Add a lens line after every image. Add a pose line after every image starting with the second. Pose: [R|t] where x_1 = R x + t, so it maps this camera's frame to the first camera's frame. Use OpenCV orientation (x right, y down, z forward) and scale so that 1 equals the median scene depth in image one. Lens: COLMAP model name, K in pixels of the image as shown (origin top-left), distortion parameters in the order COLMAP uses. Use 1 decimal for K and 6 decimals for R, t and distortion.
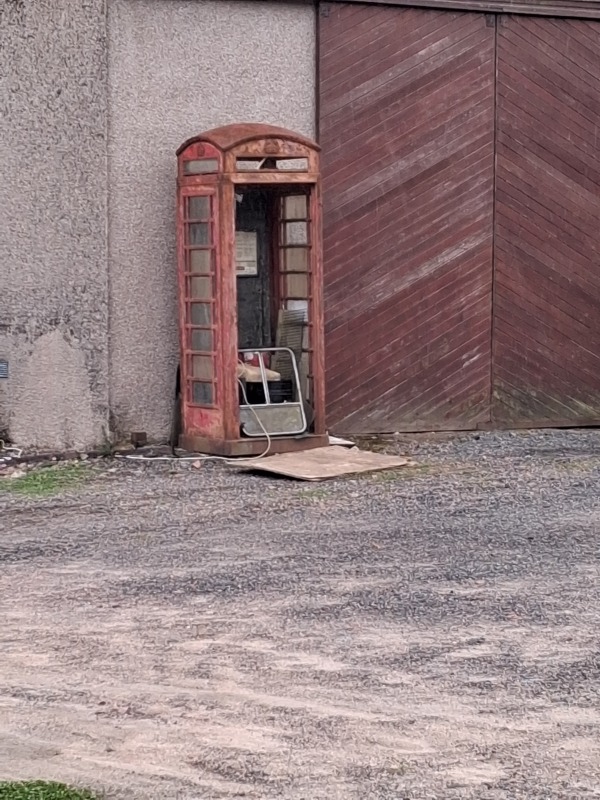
lens RADIAL K [[2495.3, 0, 300.0], [0, 2495.3, 403.6], [0, 0, 1]] dist [0.102252, 0.000000]
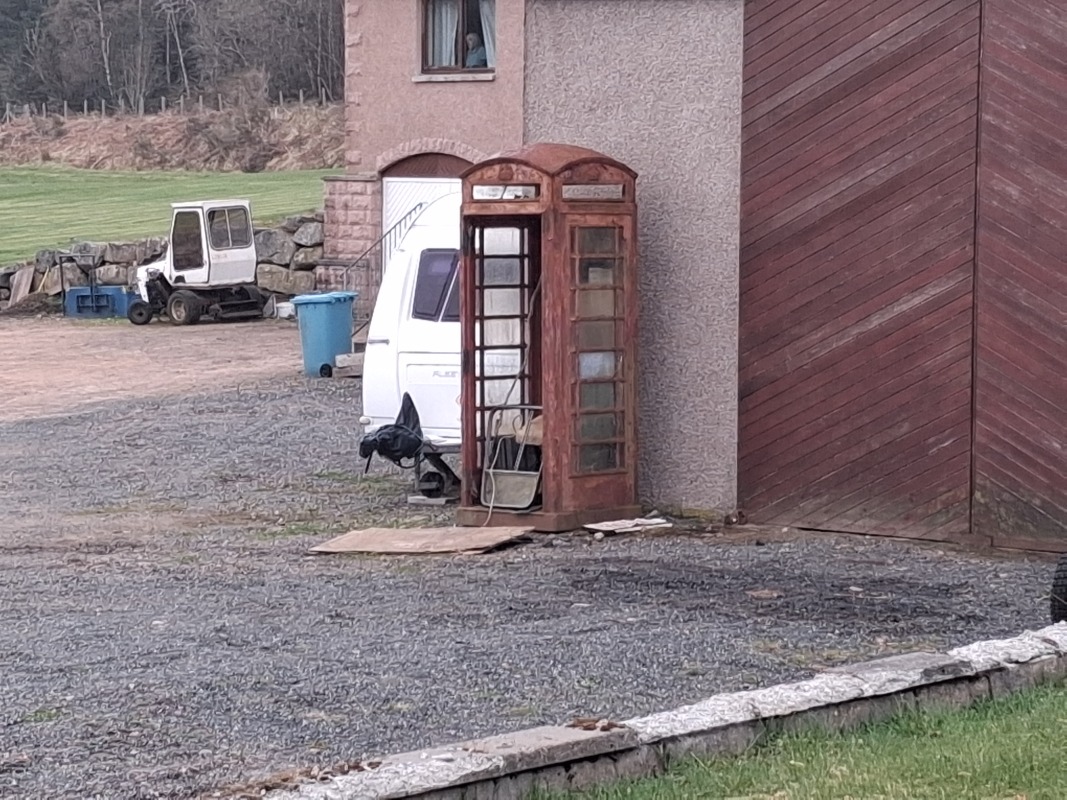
lens RADIAL K [[3328.1, 0, 534.8], [0, 3328.1, 395.5], [0, 0, 1]] dist [0.102252, 0.000000]
pose [[0.322195, 0.060878, -0.944714, 0.978946], [-0.059670, 0.997252, 0.043913, -0.069804], [0.944791, 0.042222, 0.324942, 0.579141]]
